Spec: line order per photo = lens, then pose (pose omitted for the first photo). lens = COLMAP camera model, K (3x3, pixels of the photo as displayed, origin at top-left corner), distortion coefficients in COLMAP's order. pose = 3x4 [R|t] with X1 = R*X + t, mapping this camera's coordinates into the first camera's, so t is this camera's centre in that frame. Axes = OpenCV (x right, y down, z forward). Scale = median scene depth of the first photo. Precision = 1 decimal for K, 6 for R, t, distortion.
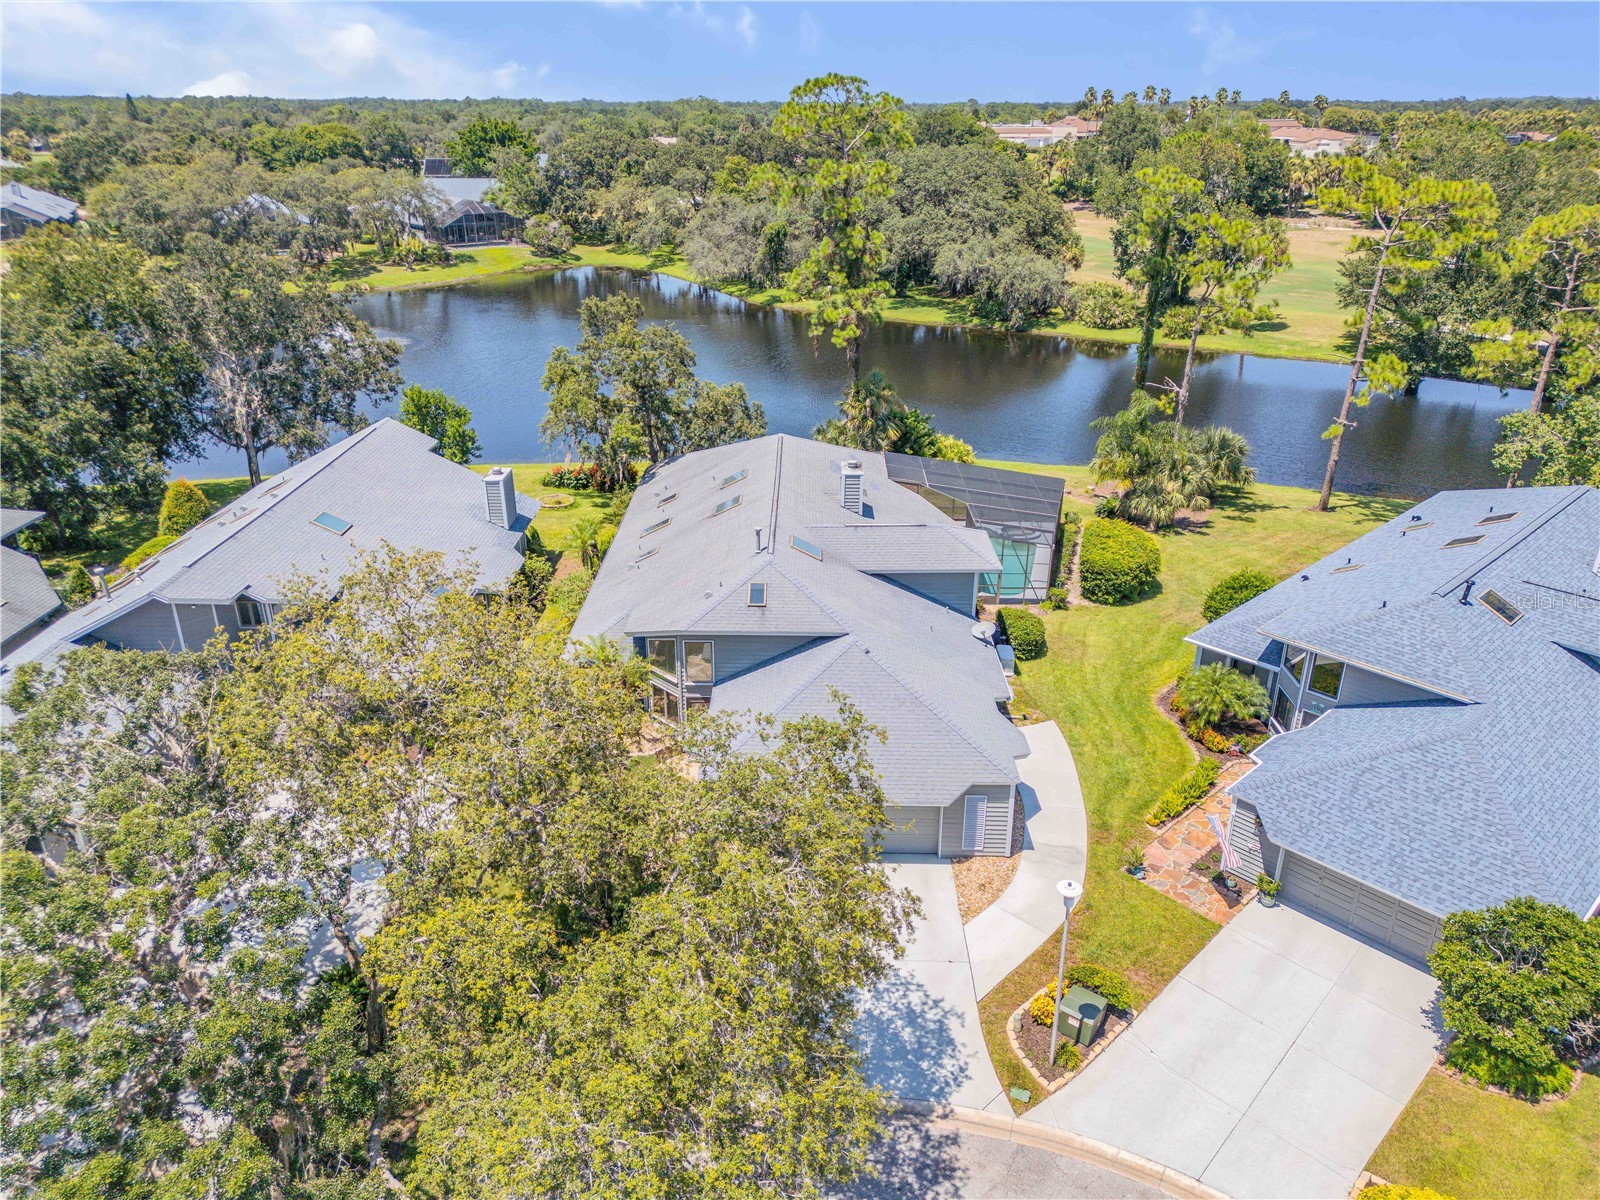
lens RADIAL K [[1121.6, 0, 800.0], [0, 1121.6, 600.0], [0, 0, 1]] dist [0.079394, -0.077396]
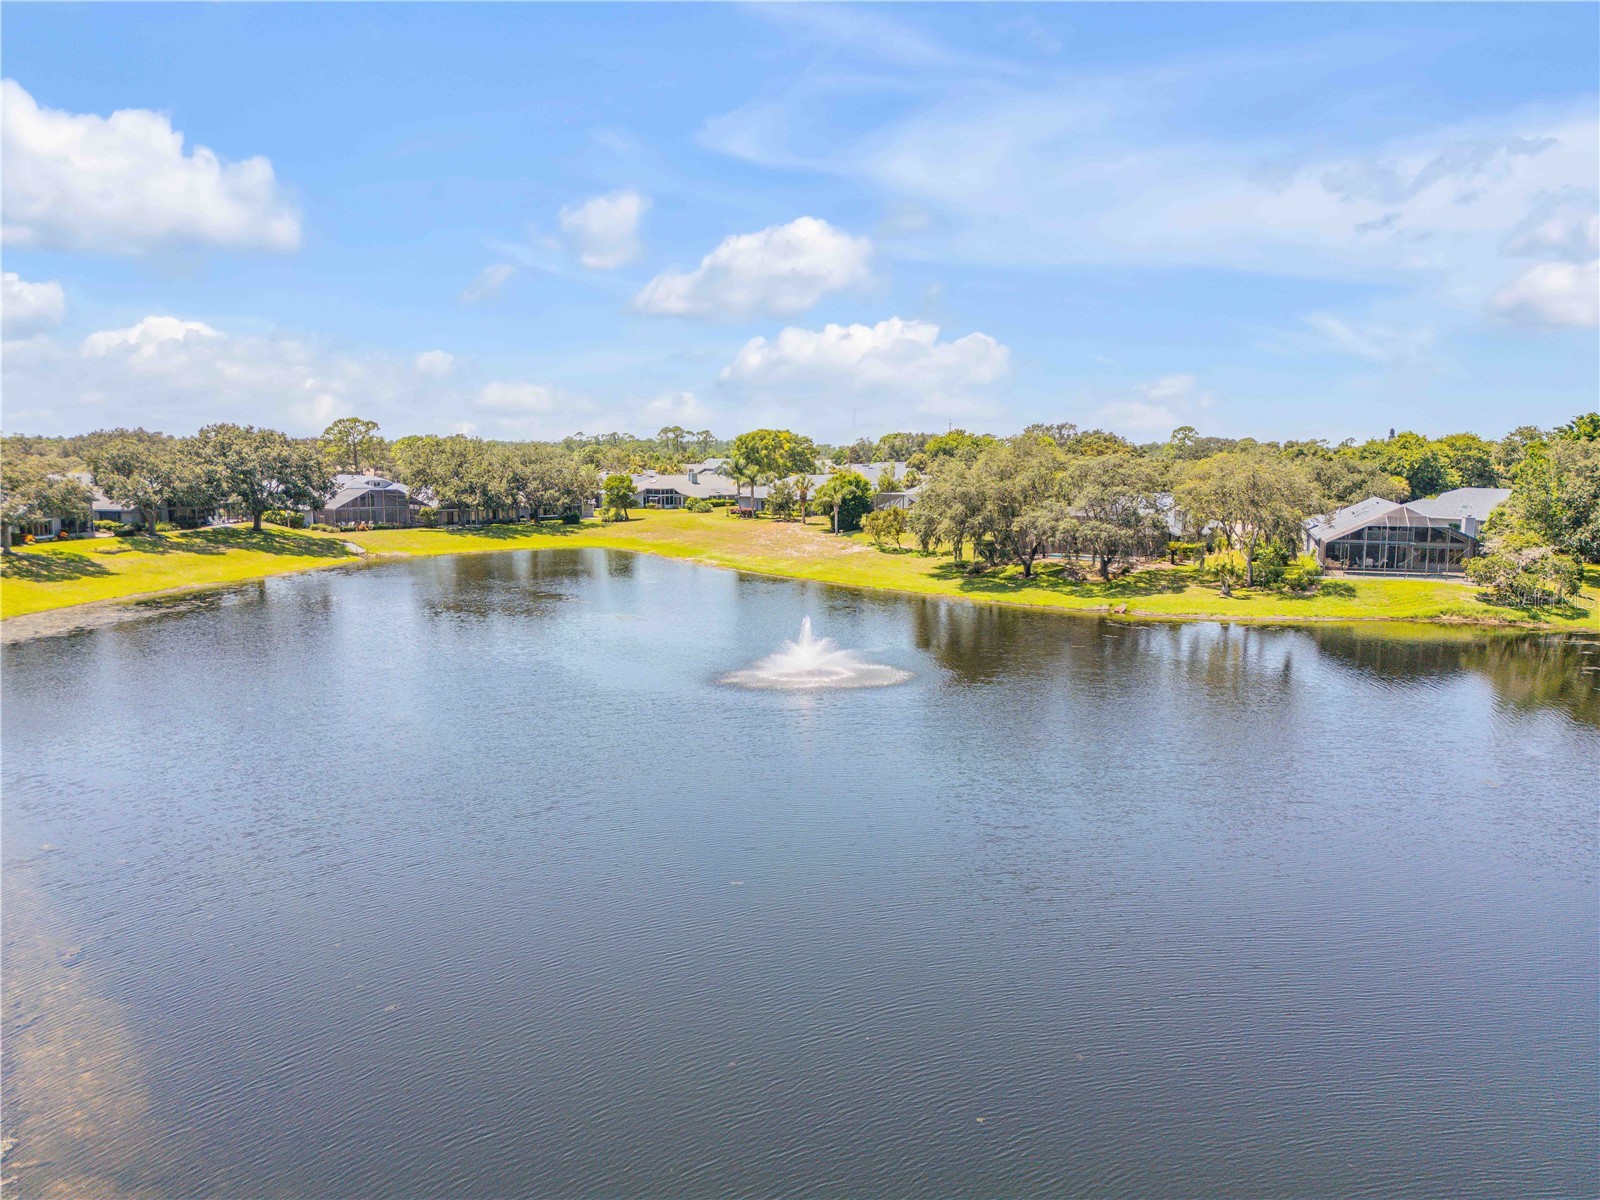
lens RADIAL K [[1121.6, 0, 800.0], [0, 1121.6, 600.0], [0, 0, 1]] dist [0.079394, -0.077396]
pose [[0.487049, 0.112676, -0.866076, 0.249966], [-0.352212, 0.932771, -0.076718, -0.373556], [0.799206, 0.342408, 0.493991, 1.187075]]
